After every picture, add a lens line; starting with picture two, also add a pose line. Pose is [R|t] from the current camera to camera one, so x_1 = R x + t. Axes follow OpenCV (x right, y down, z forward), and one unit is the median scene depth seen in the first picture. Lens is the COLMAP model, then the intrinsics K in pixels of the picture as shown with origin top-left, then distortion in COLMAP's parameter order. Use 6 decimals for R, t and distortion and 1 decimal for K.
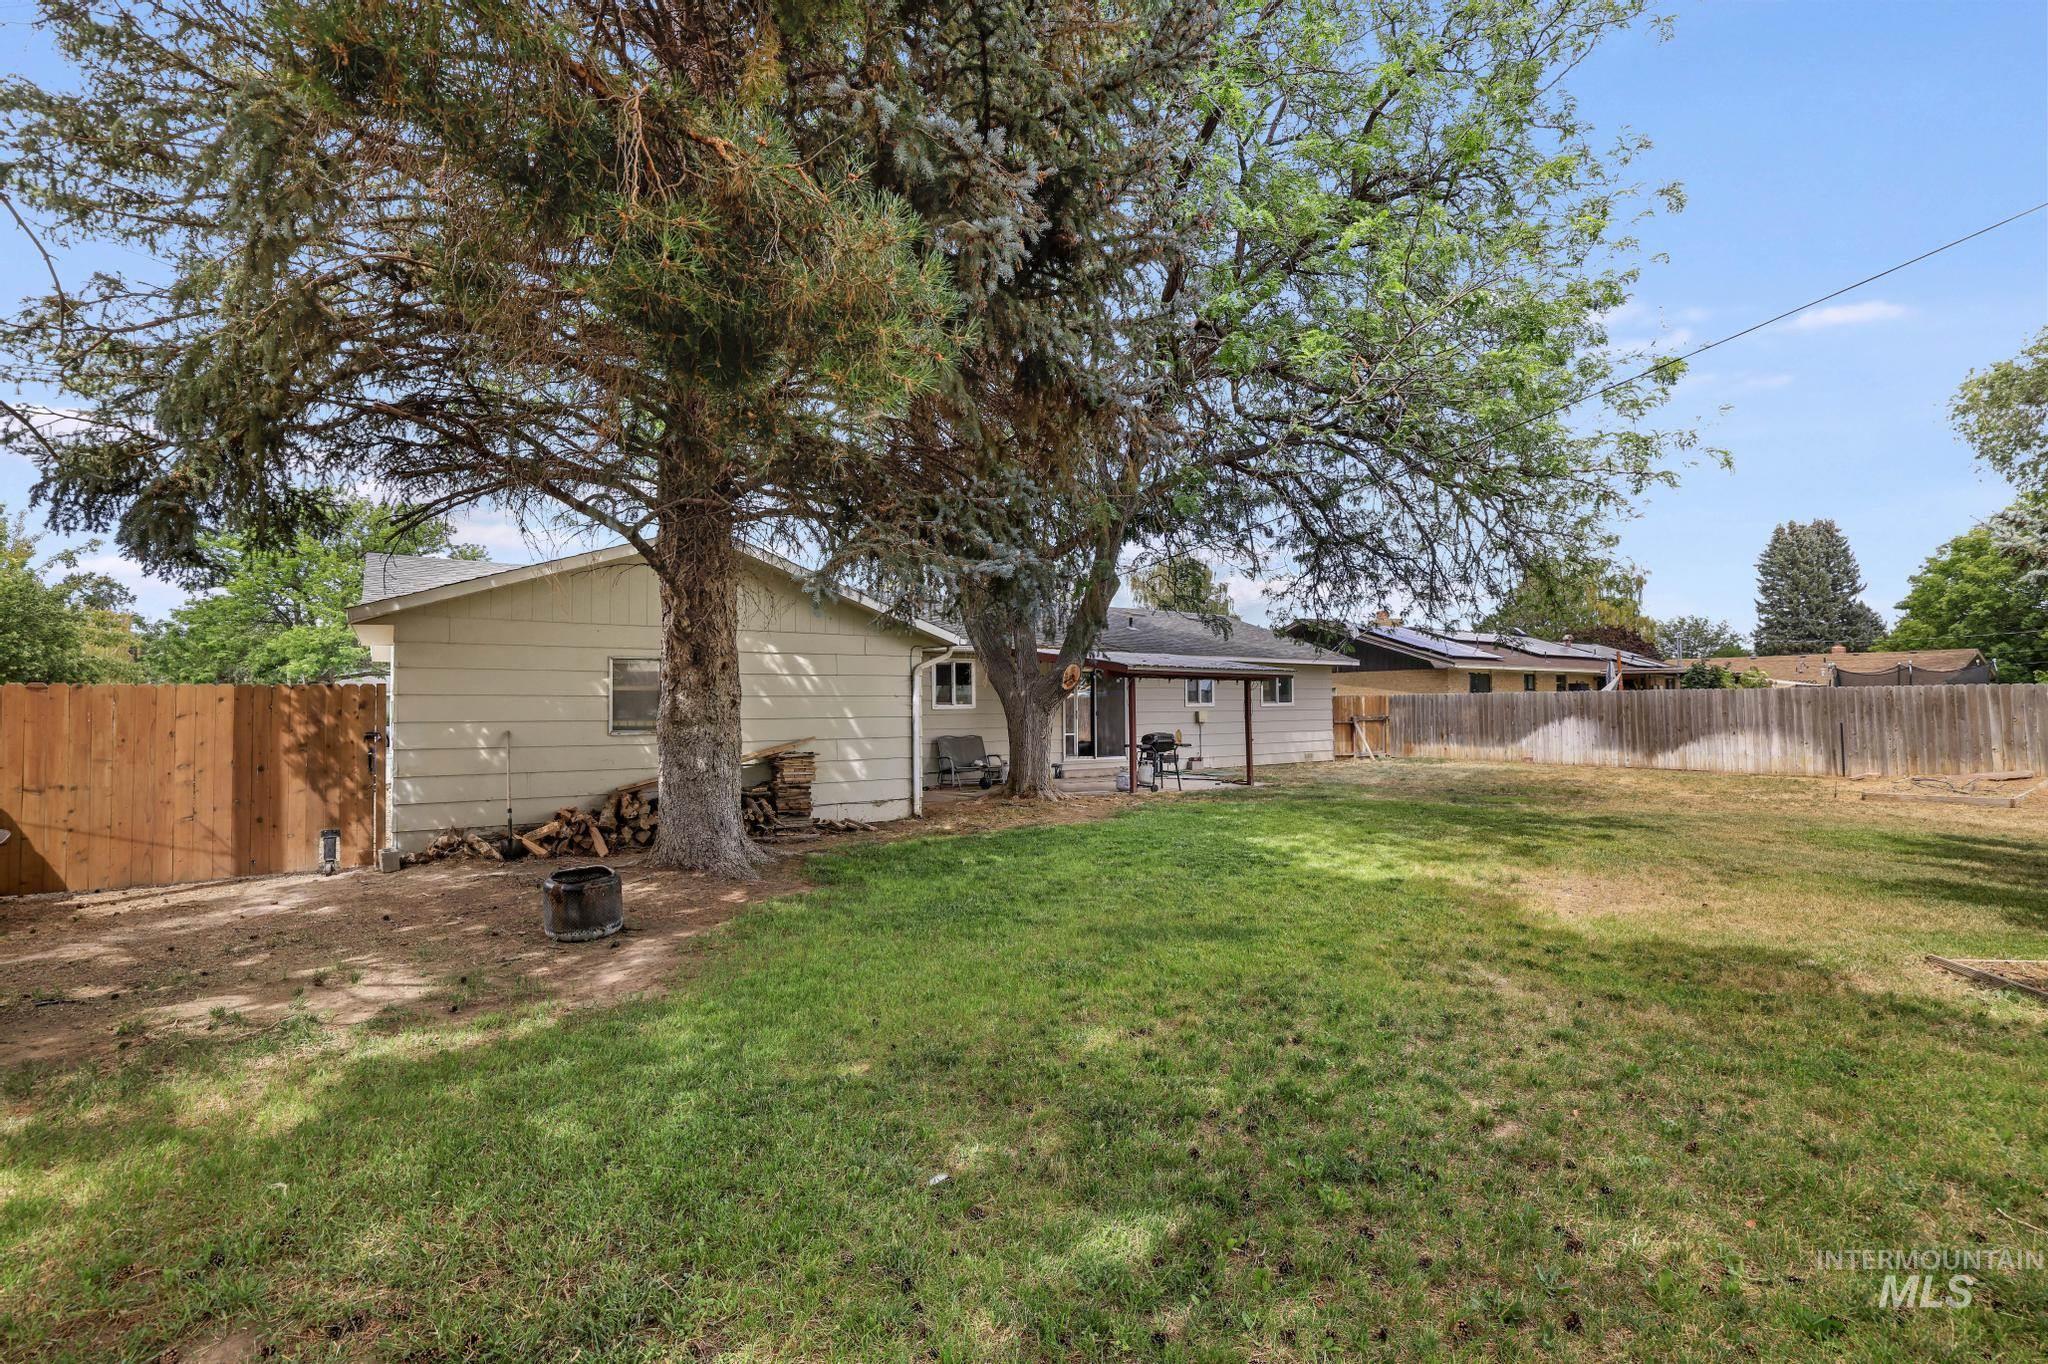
lens RADIAL K [[864.3, 0, 1028.3], [0, 864.3, 673.1], [0, 0, 1]] dist [-0.052596, 0.015446]
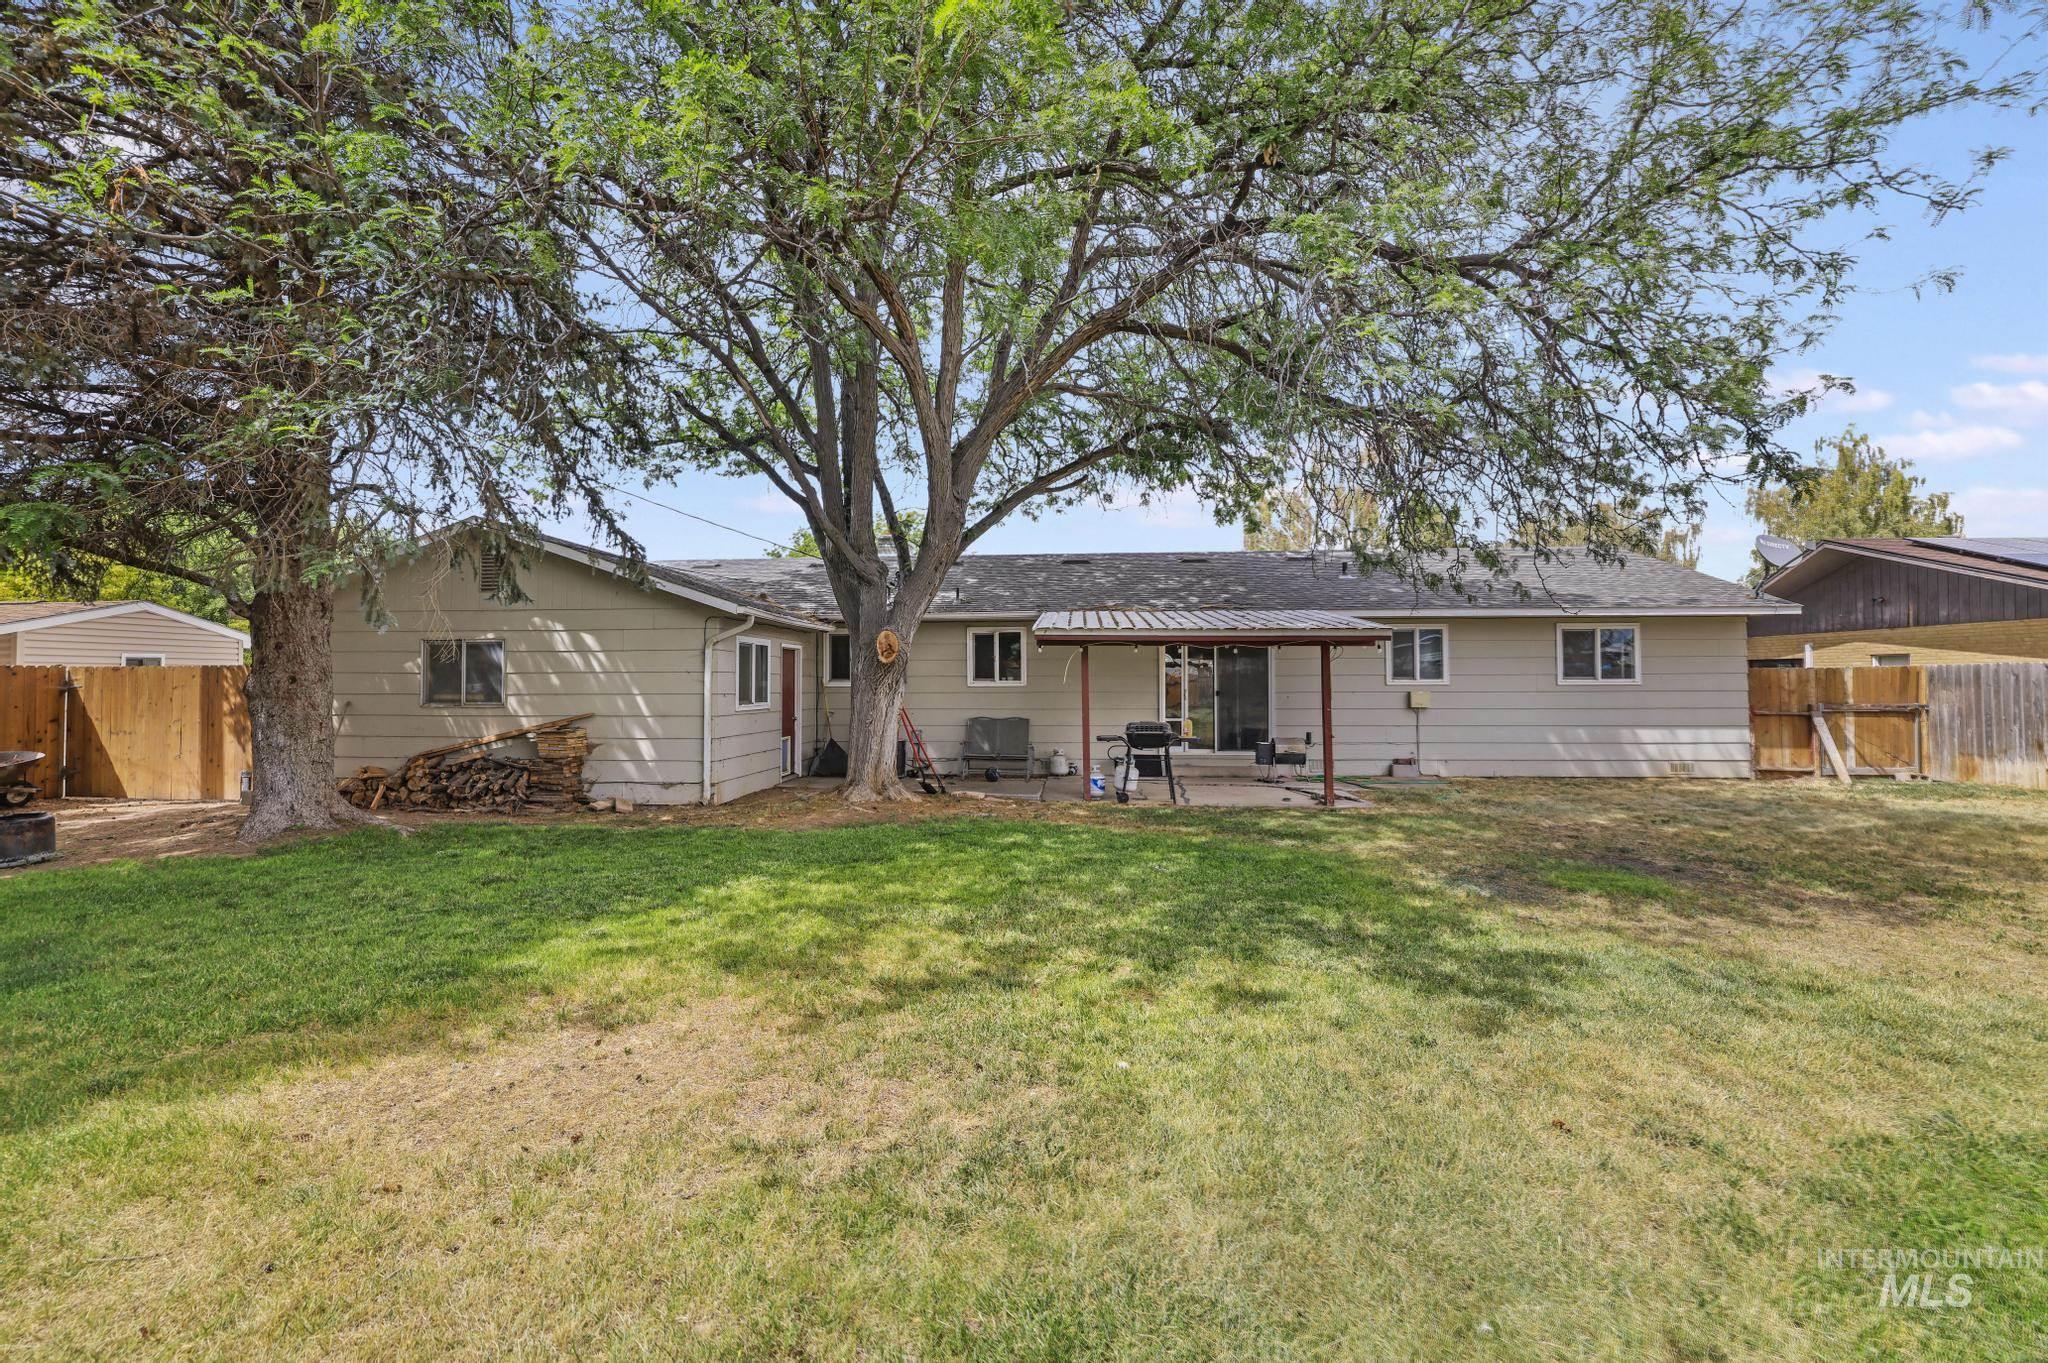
lens RADIAL K [[865.5, 0, 981.0], [0, 865.5, 663.6], [0, 0, 1]] dist [-0.022188, 0.015531]
pose [[0.780755, -0.011382, -0.624734, 0.439935], [0.021269, 0.999739, 0.008366, 0.010808], [0.624476, -0.019820, 0.780793, 0.307373]]
